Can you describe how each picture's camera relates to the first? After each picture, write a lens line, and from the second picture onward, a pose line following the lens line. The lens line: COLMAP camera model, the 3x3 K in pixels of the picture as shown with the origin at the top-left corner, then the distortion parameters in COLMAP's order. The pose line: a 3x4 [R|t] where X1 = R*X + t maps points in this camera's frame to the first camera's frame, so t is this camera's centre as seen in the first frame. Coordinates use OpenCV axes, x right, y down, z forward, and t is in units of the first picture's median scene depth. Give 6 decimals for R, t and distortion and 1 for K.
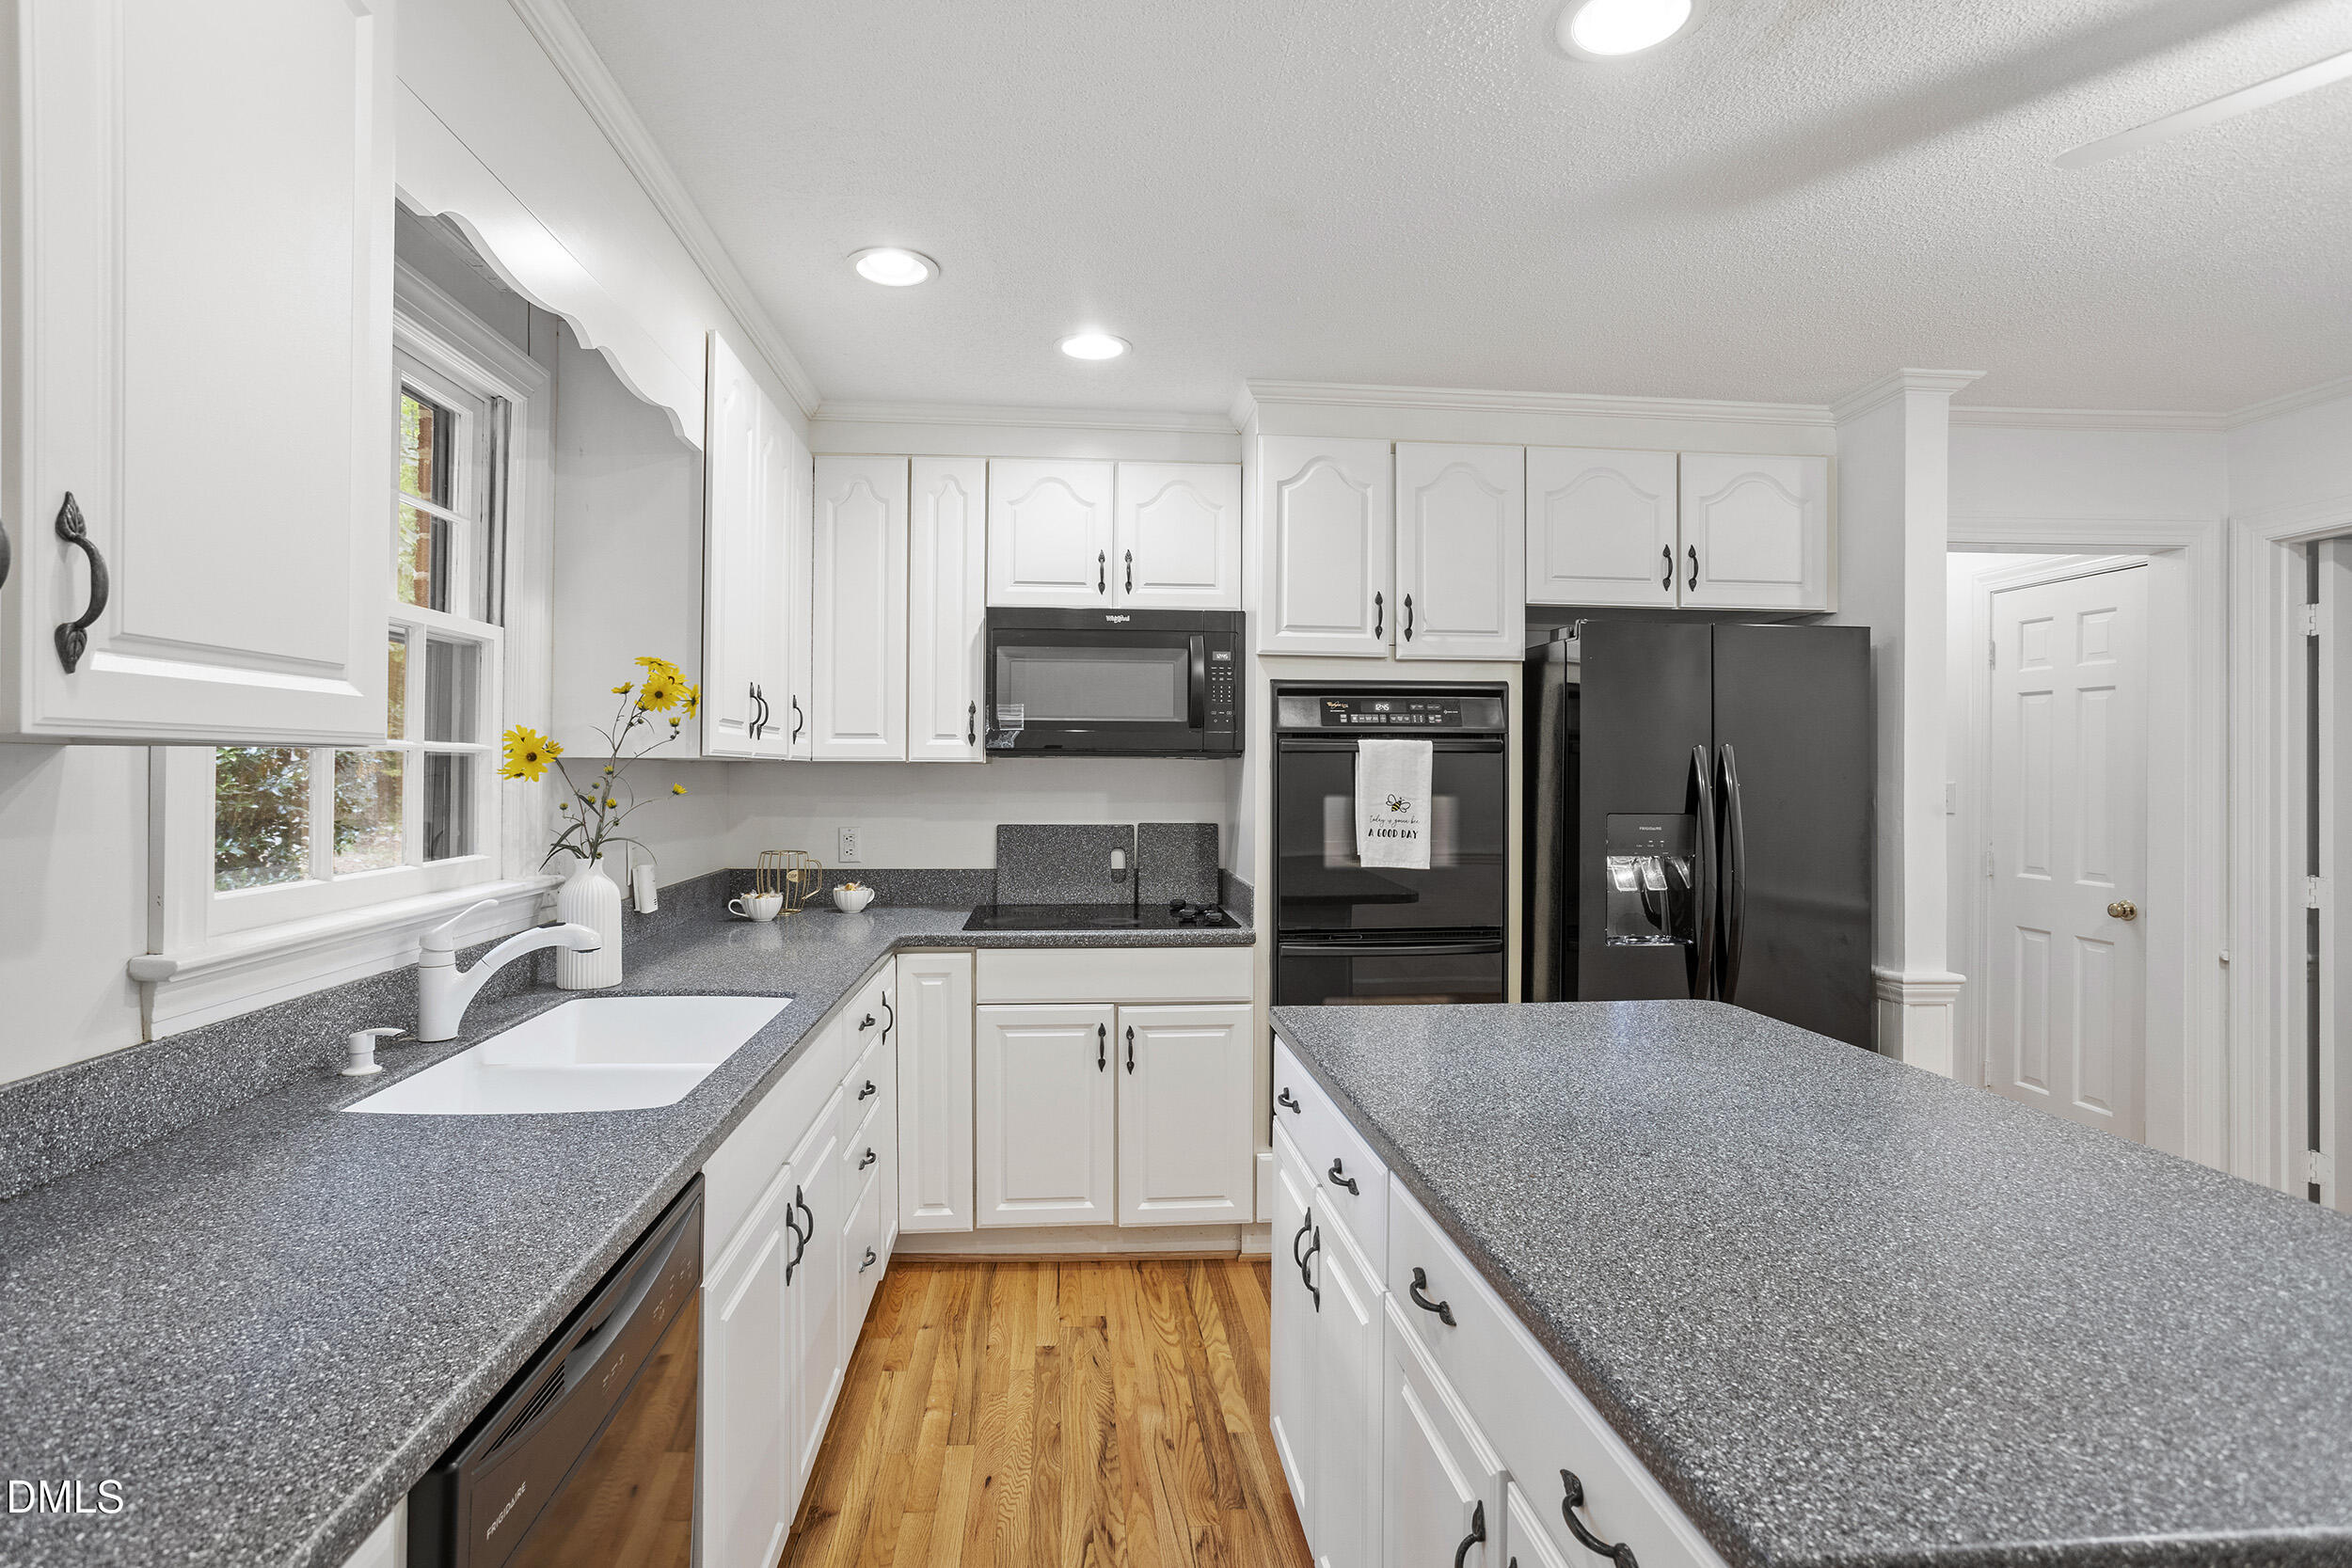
lens RADIAL K [[1150.1, 0, 1151.6], [0, 1150.1, 768.6], [0, 0, 1]] dist [-0.040643, 0.019884]
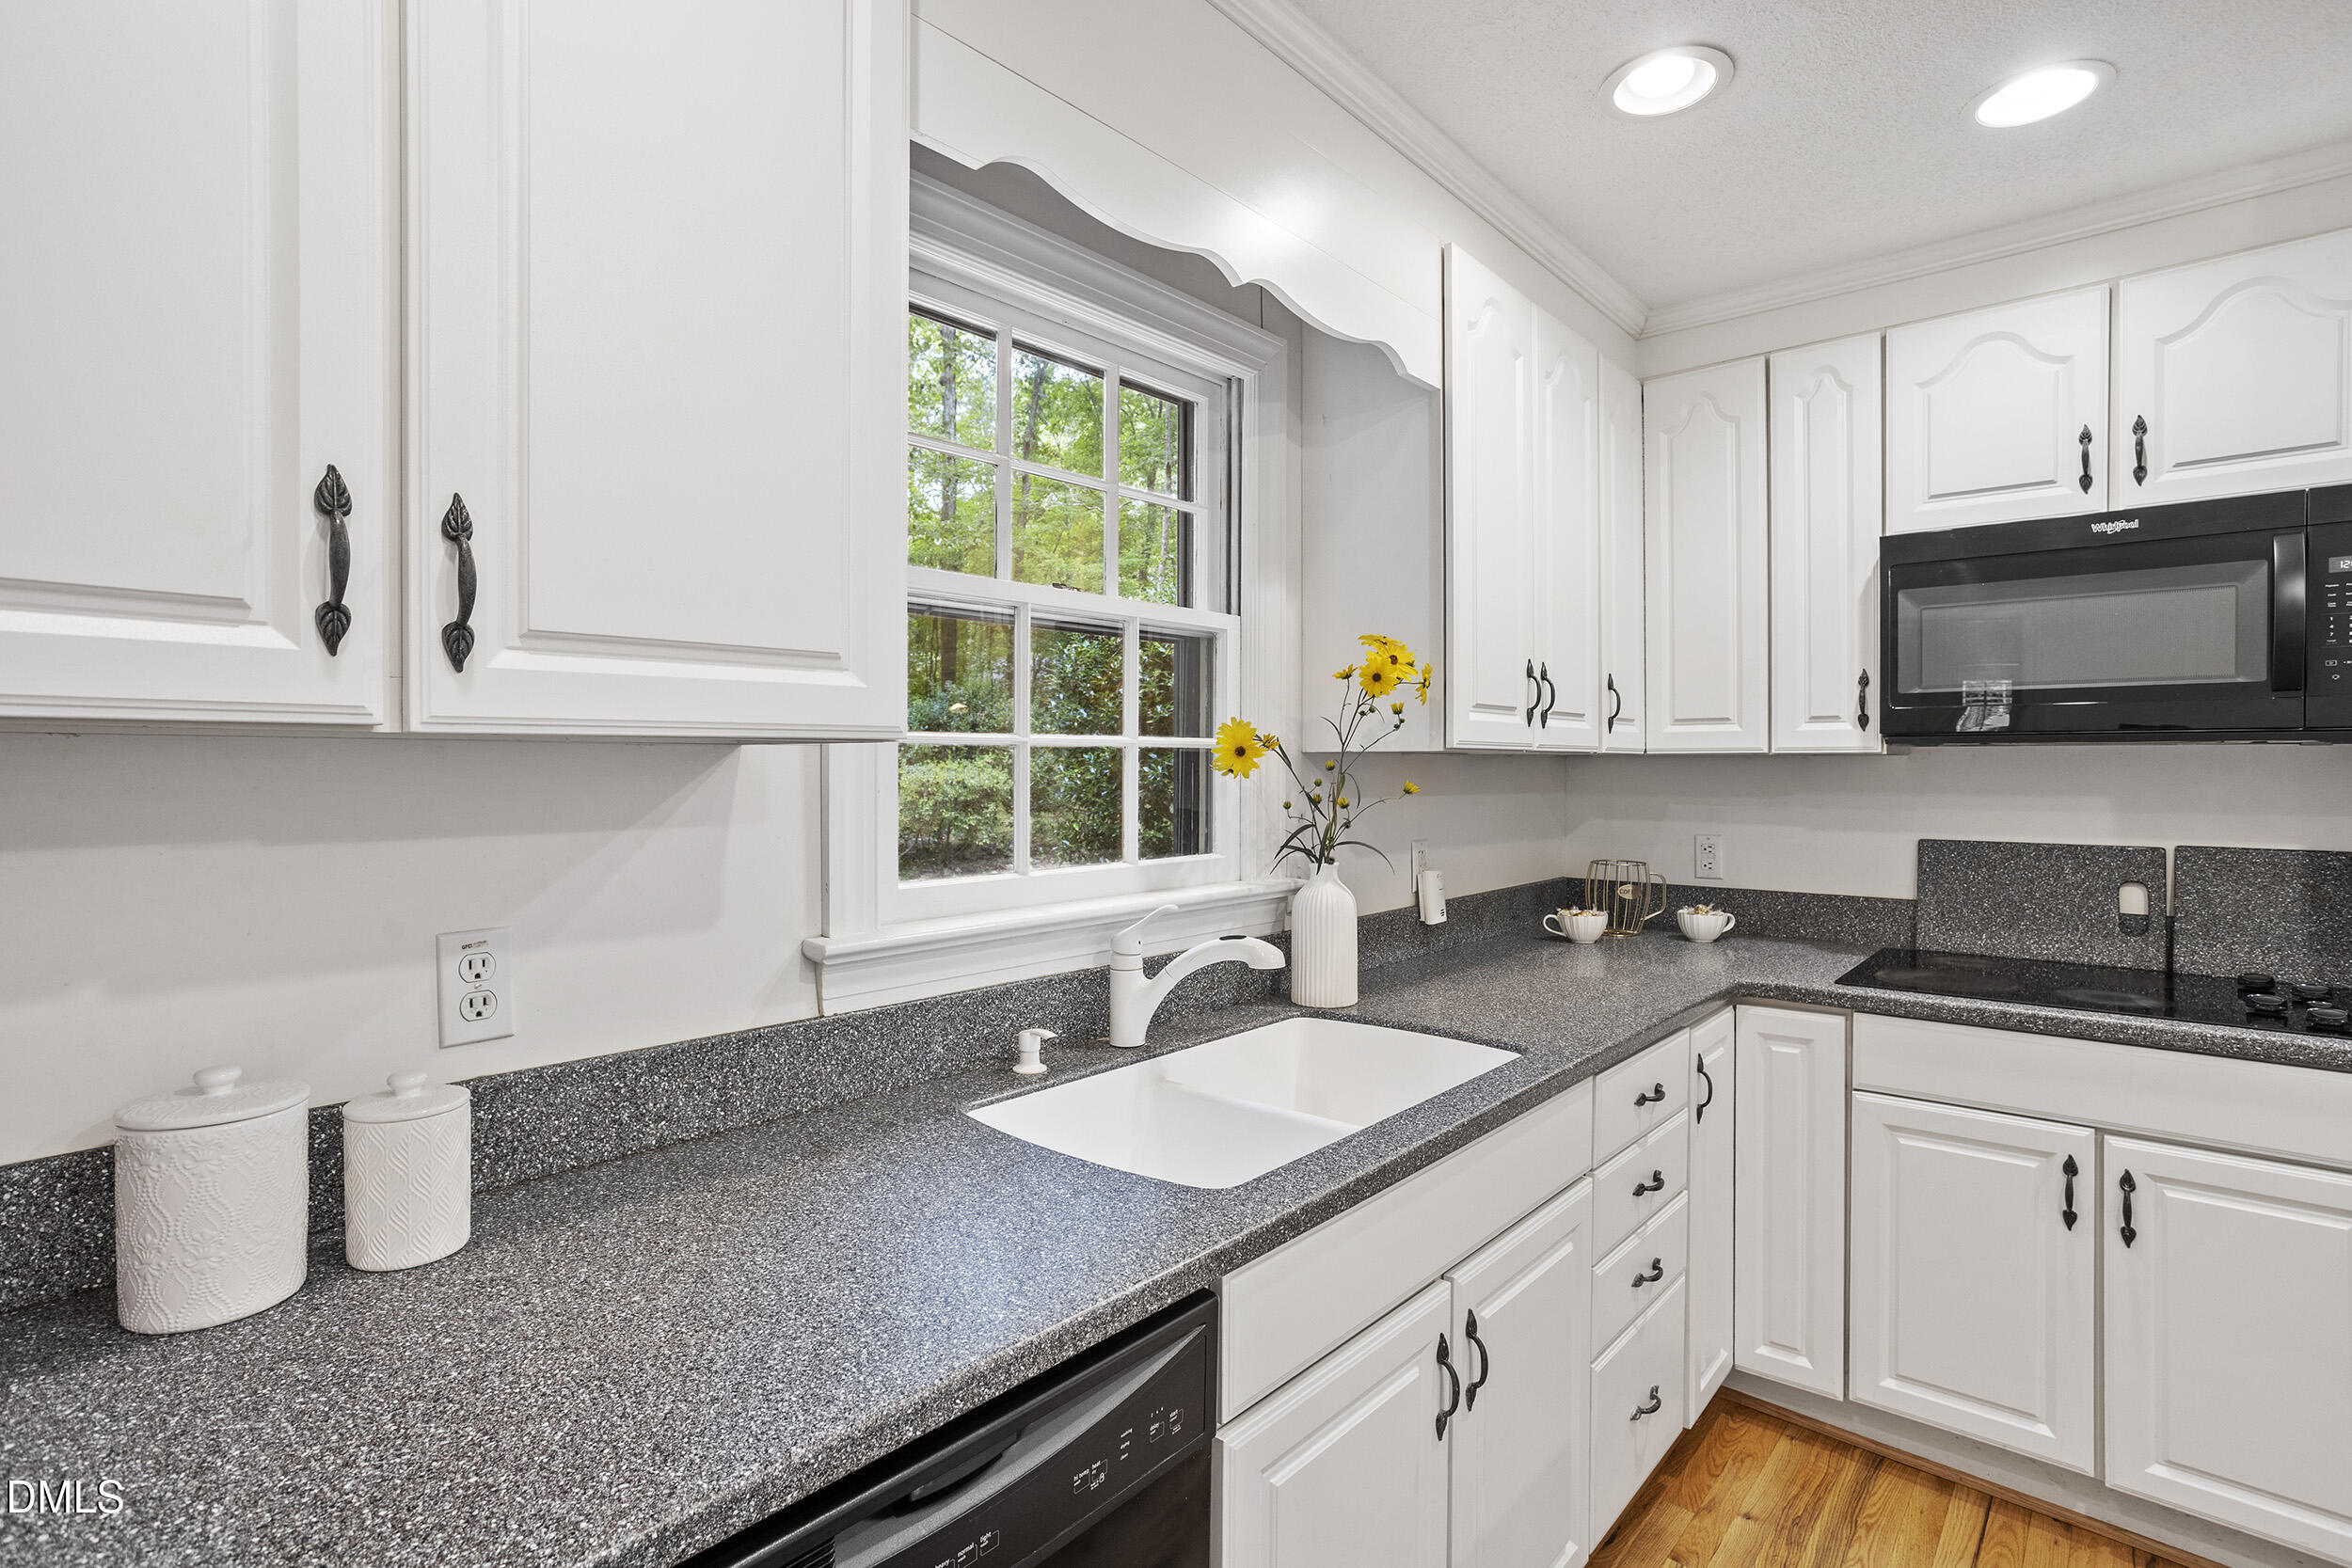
lens RADIAL K [[1150.1, 0, 1176.8], [0, 1150.1, 773.7], [0, 0, 1]] dist [-0.040643, 0.019884]
pose [[0.698905, 0.000880, -0.715214, 0.063673], [0.004981, 0.999969, 0.006098, 0.001210], [0.715197, -0.007824, 0.698879, 0.216677]]
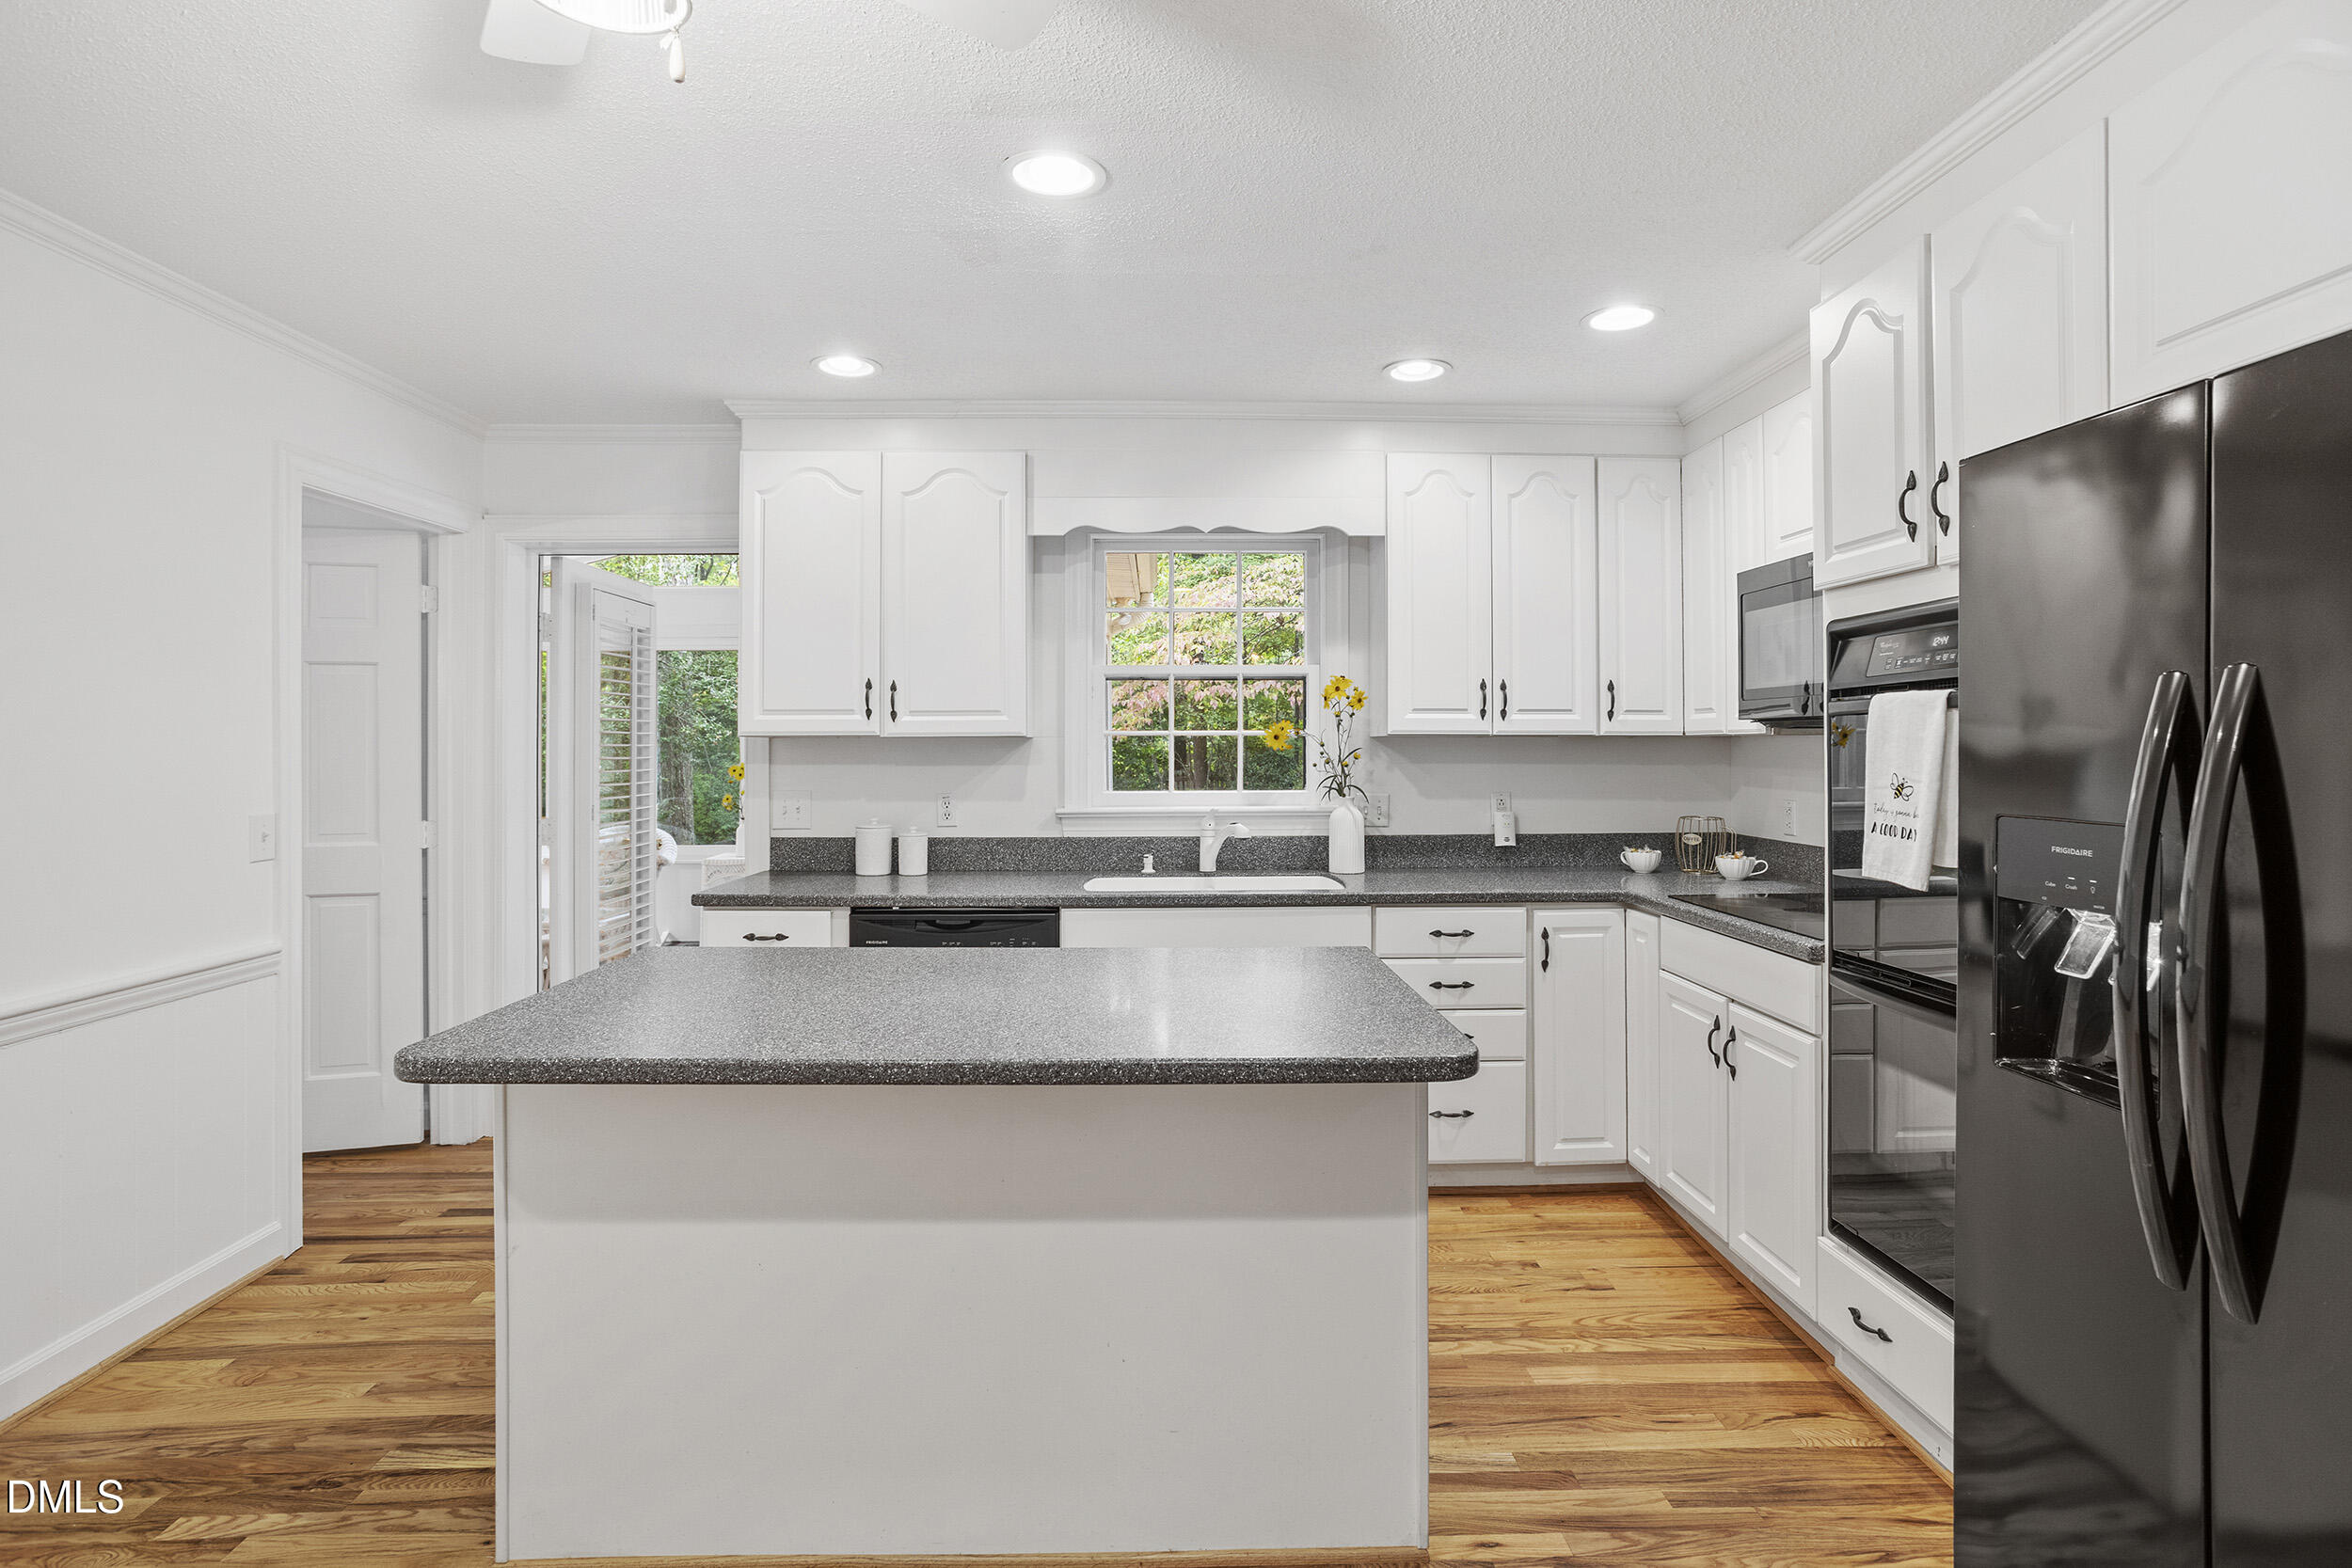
lens RADIAL K [[1150.1, 0, 1183.6], [0, 1150.1, 743.9], [0, 0, 1]] dist [-0.040643, 0.019884]
pose [[-0.045324, -0.006782, -0.998949, 0.956538], [0.003905, 0.999968, -0.006966, 0.008896], [0.998965, -0.004216, -0.045296, 0.660697]]
